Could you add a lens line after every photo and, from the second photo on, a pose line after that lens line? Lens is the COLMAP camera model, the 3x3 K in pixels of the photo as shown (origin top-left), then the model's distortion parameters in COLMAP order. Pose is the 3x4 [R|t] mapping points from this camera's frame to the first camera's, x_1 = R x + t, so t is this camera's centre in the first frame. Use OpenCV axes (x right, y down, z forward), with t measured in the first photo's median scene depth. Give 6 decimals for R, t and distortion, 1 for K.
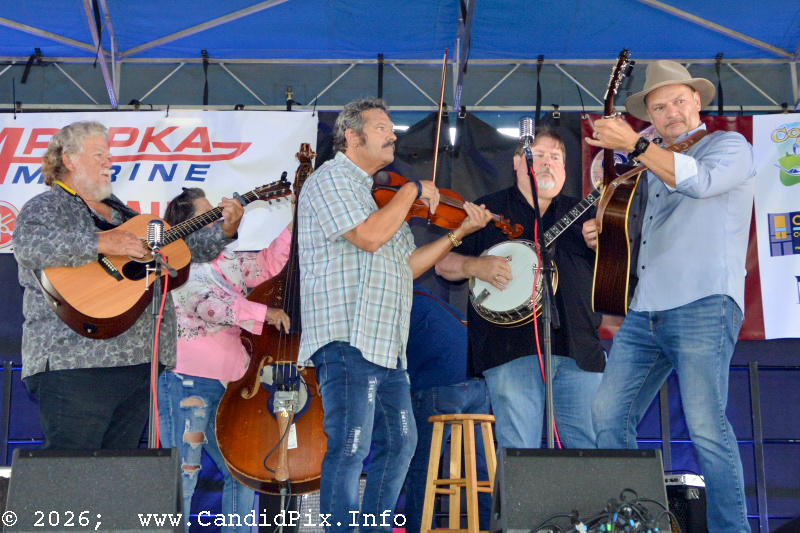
lens RADIAL K [[1352.7, 0, 400.0], [0, 1352.7, 266.5], [0, 0, 1]] dist [0.123638, -0.024722]
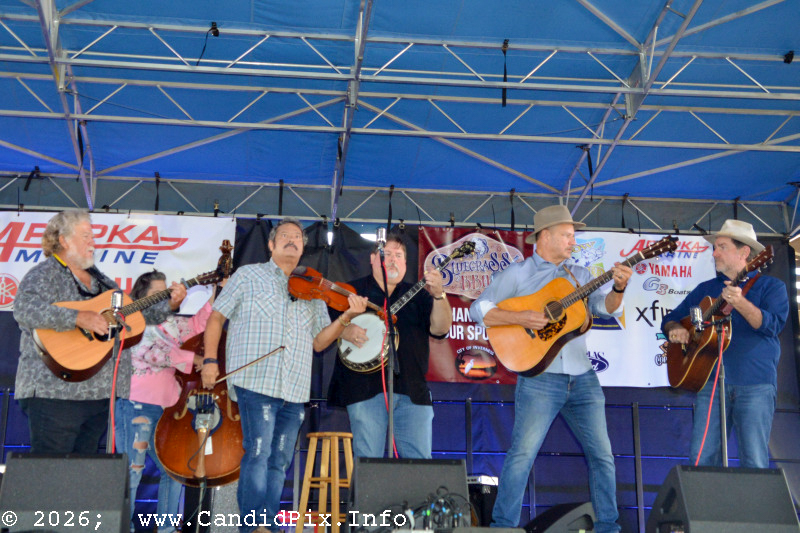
lens RADIAL K [[1170.5, 0, 400.0], [0, 1170.5, 266.5], [0, 0, 1]] dist [0.073893, 0.103949]
pose [[0.993583, 0.034940, 0.107572, -0.020199], [-0.030741, 0.998709, -0.040450, -0.018678], [-0.108846, 0.036883, 0.993374, -0.248024]]
